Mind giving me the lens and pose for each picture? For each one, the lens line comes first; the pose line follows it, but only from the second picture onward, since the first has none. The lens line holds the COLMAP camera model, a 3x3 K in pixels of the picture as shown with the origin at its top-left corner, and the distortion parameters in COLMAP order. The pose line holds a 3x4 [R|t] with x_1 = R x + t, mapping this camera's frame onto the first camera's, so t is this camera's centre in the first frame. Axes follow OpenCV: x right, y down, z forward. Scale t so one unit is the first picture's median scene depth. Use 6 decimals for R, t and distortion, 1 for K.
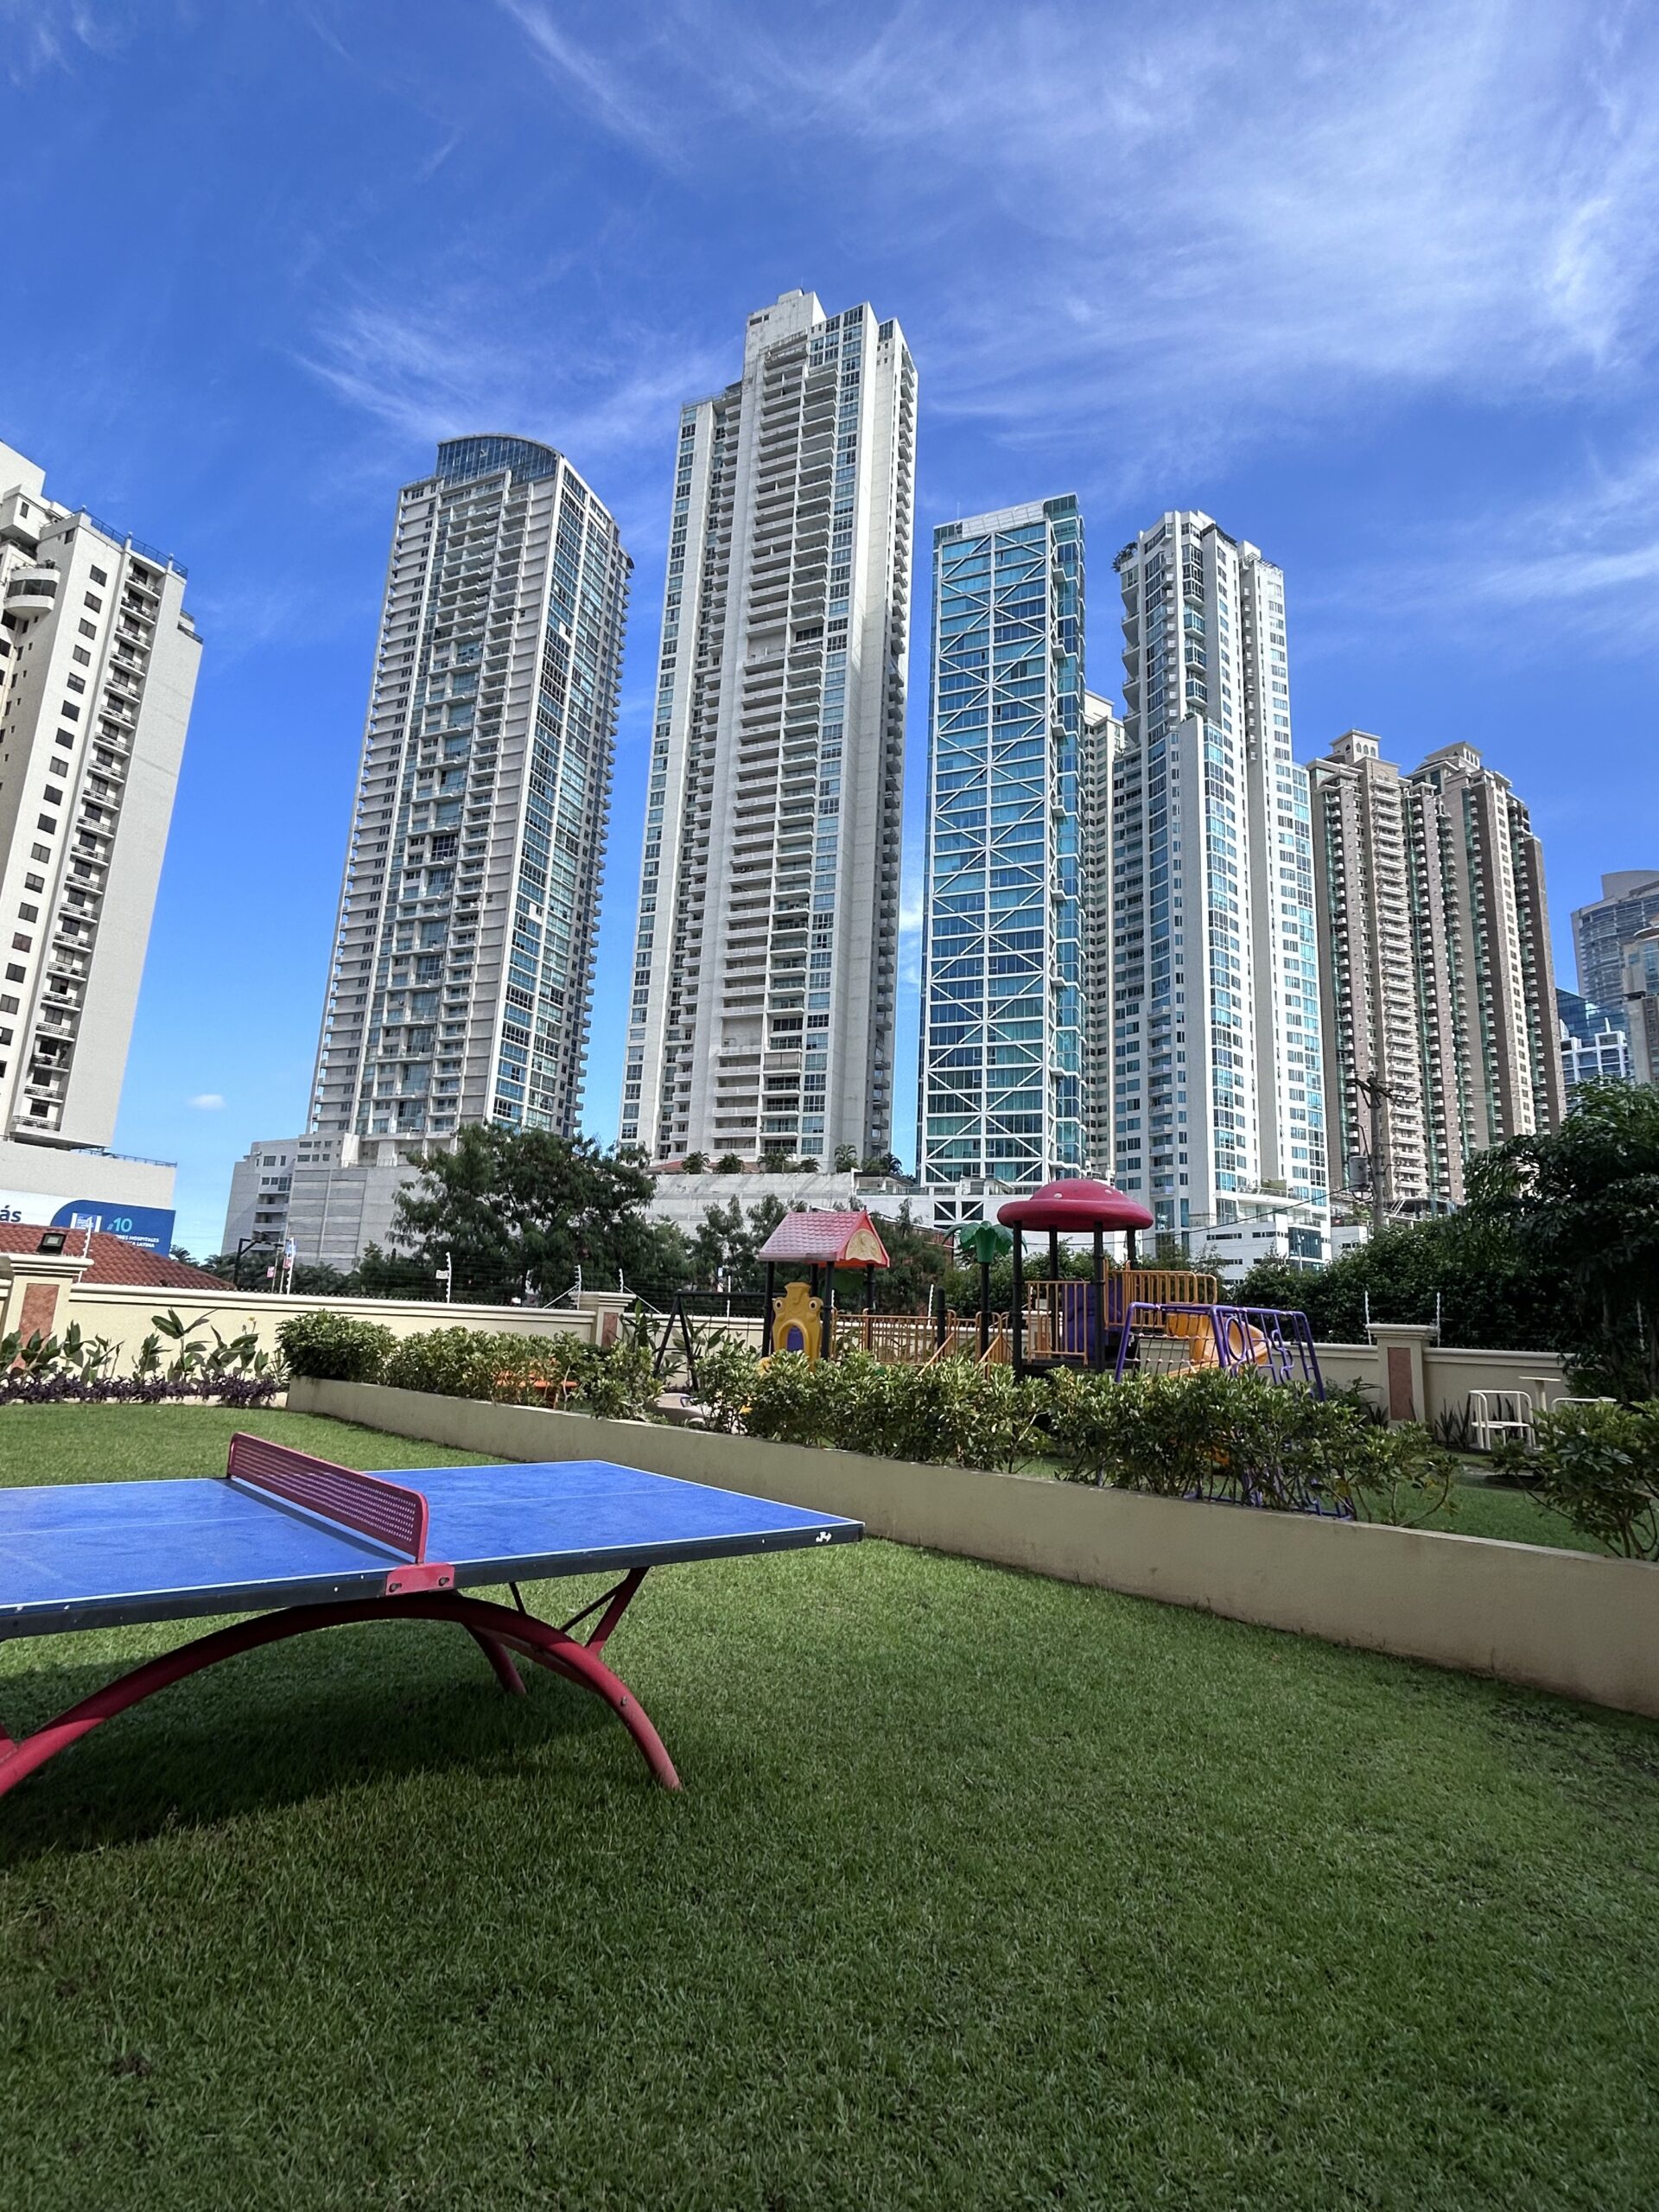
lens RADIAL K [[1084.8, 0, 826.1], [0, 1084.8, 1103.1], [0, 0, 1]] dist [-0.007265, -0.000710]
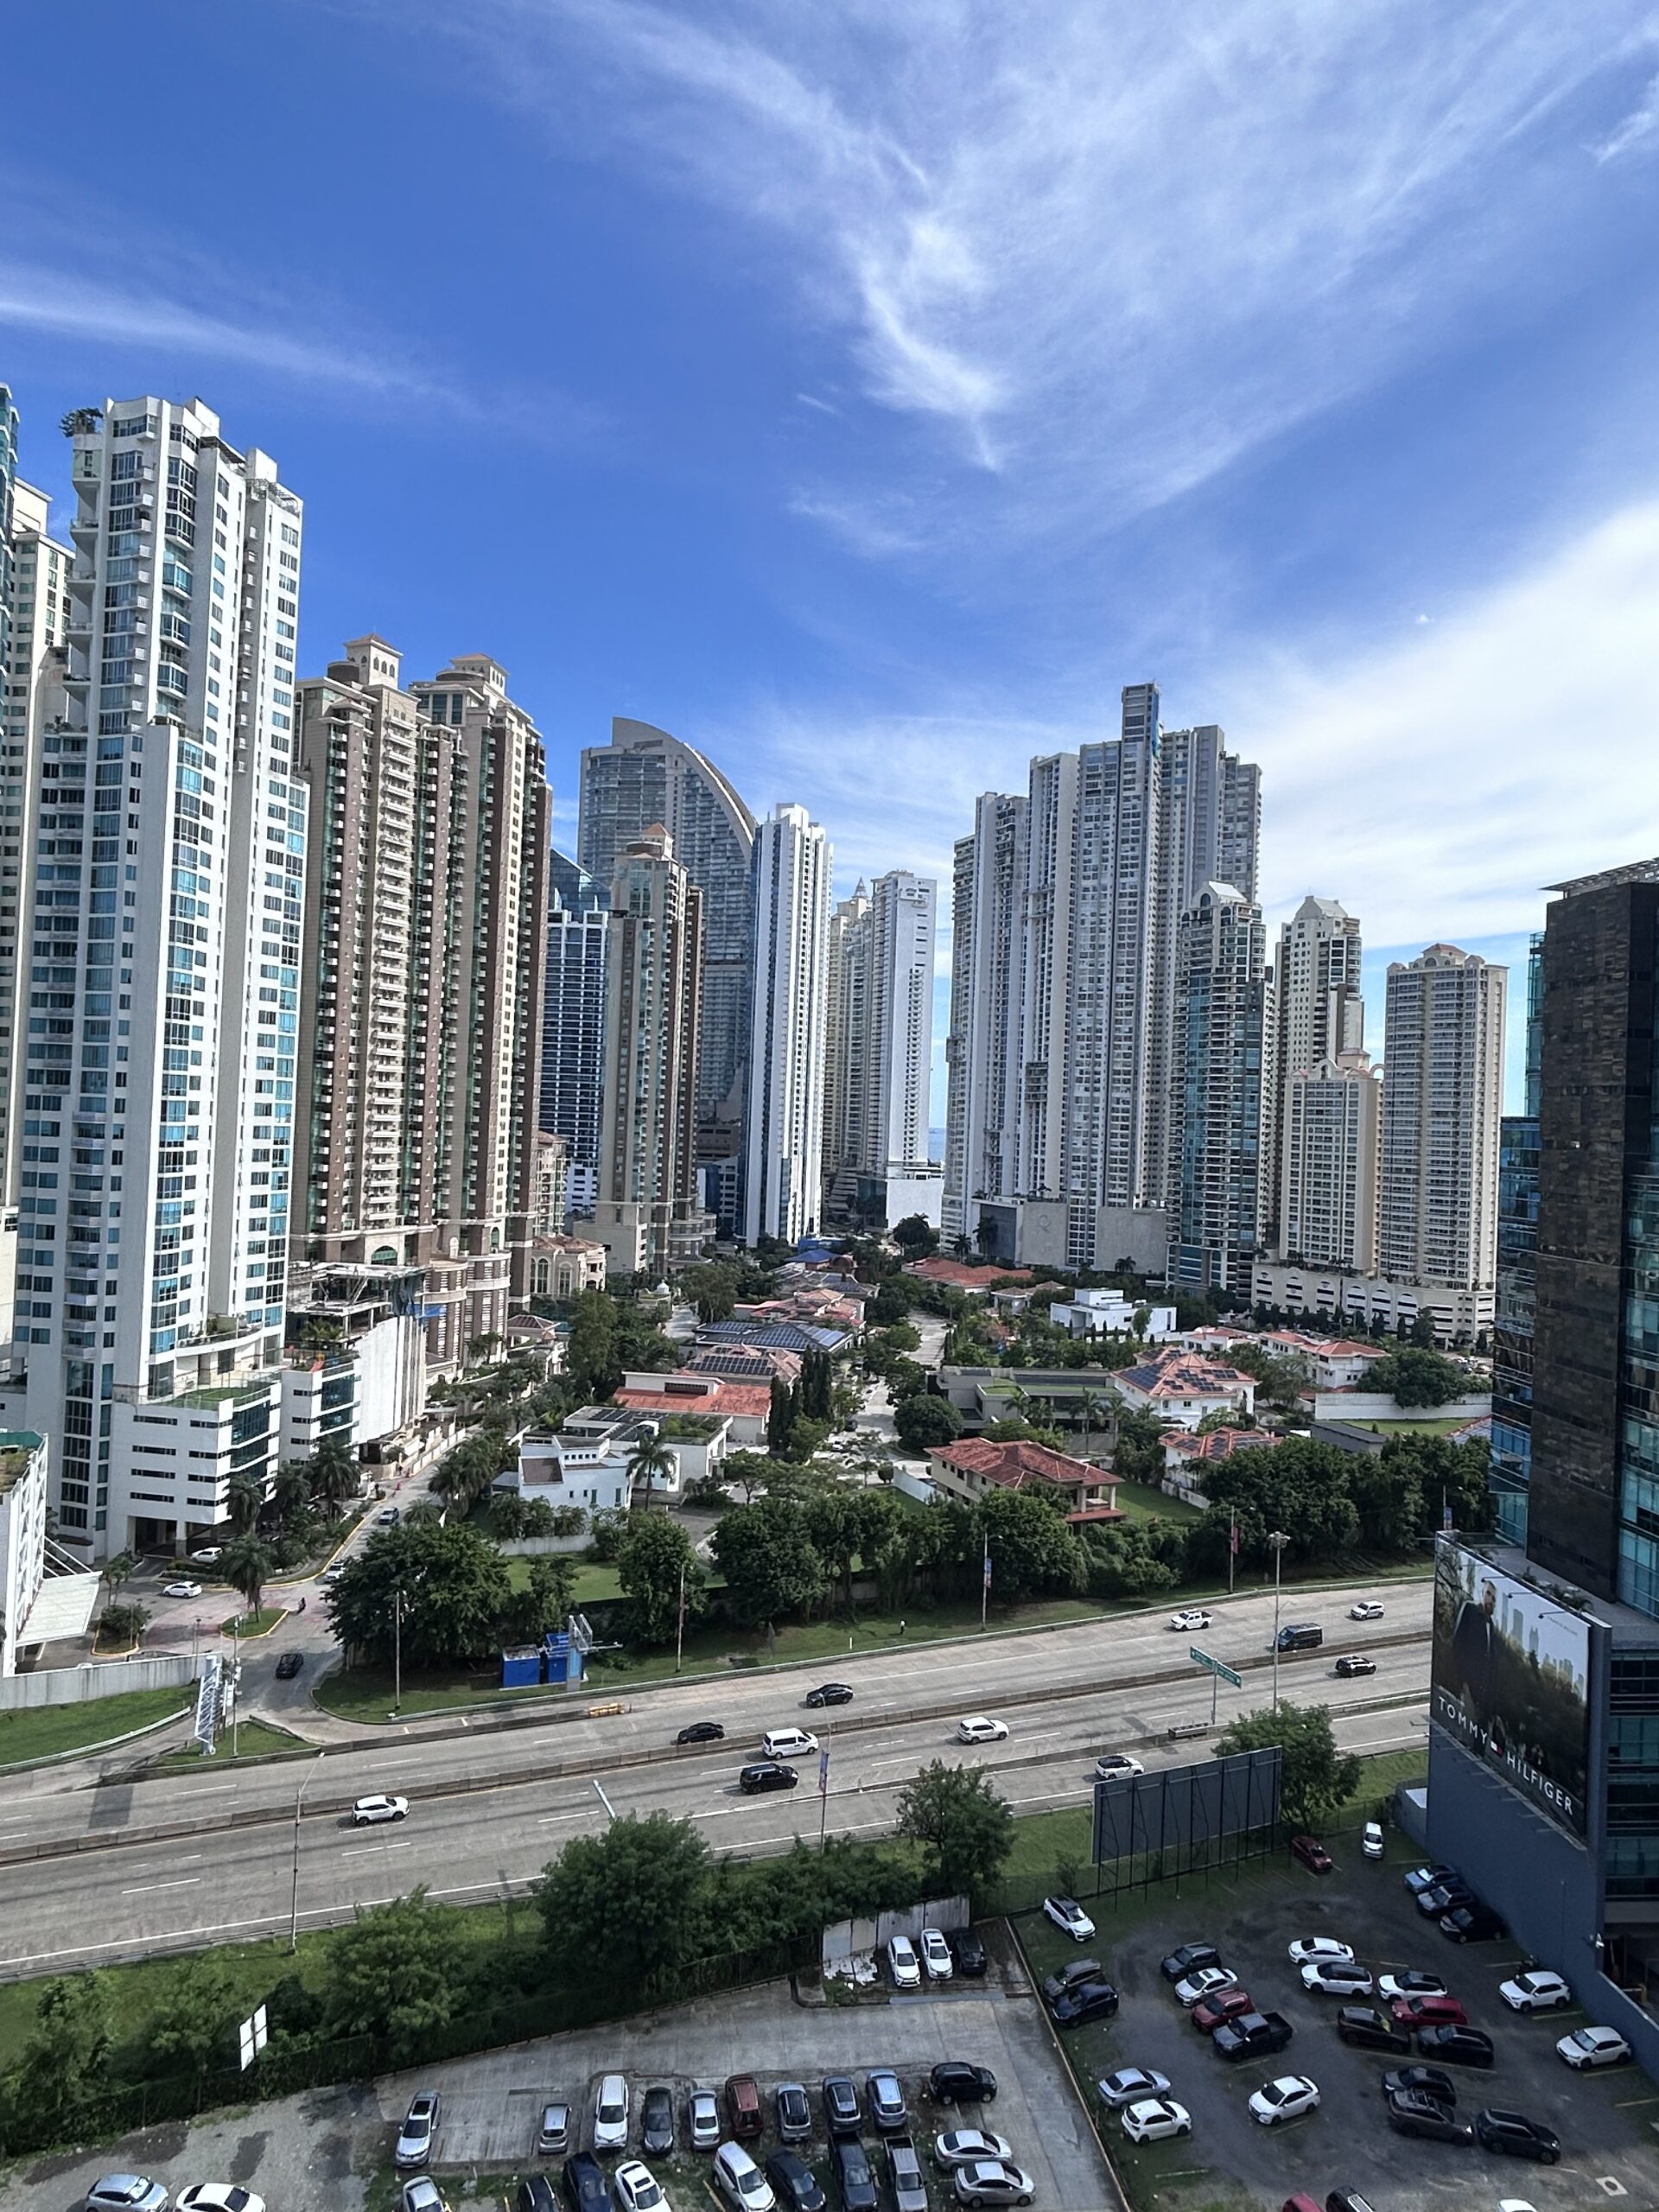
lens RADIAL K [[1352.1, 0, 836.7], [0, 1352.1, 1093.1], [0, 0, 1]] dist [-0.005082, 0.005285]
pose [[0.689690, -0.006688, 0.724073, -0.020419], [-0.151461, 0.976505, 0.153289, -0.305760], [-0.708087, -0.215391, 0.672473, -0.018014]]
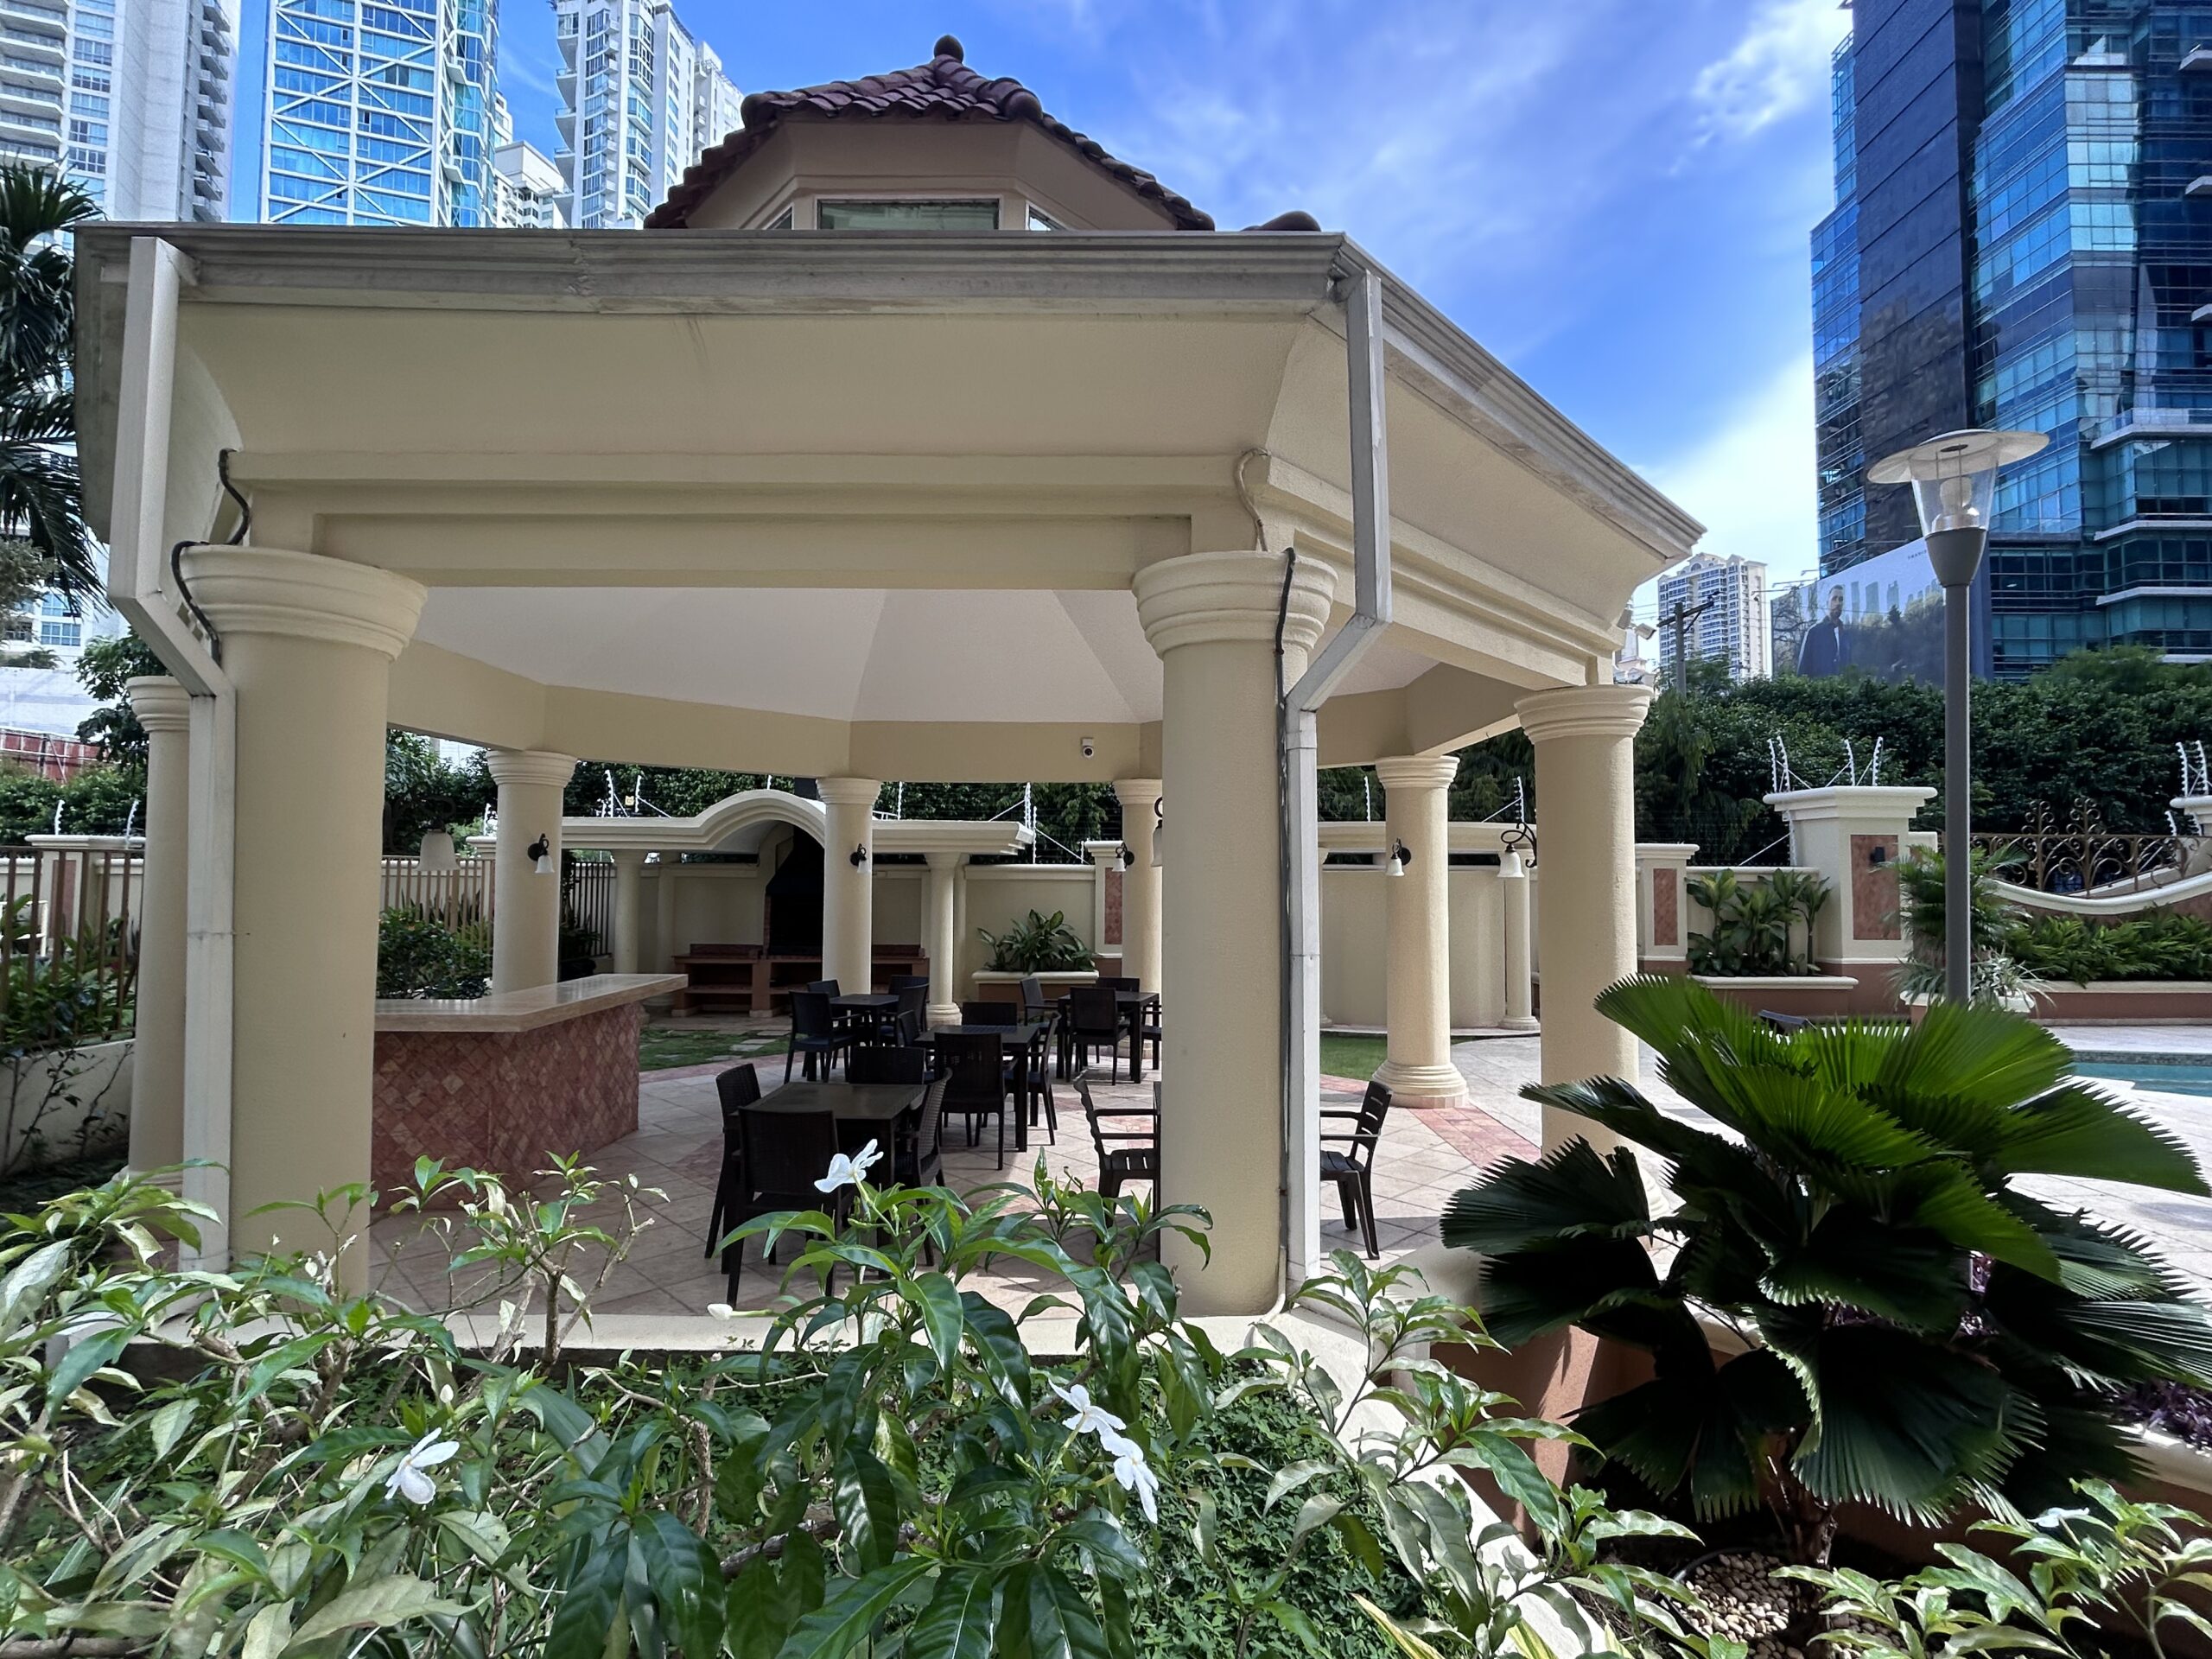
lens RADIAL K [[1035.7, 0, 1100.3], [0, 1035.7, 828.2], [0, 0, 1]] dist [0.001221, 0.000013]
pose [[0.759534, -0.010801, 0.650378, 0.055549], [-0.101668, 0.985602, 0.135099, 0.001054], [-0.642473, -0.168735, 0.747500, -0.018969]]
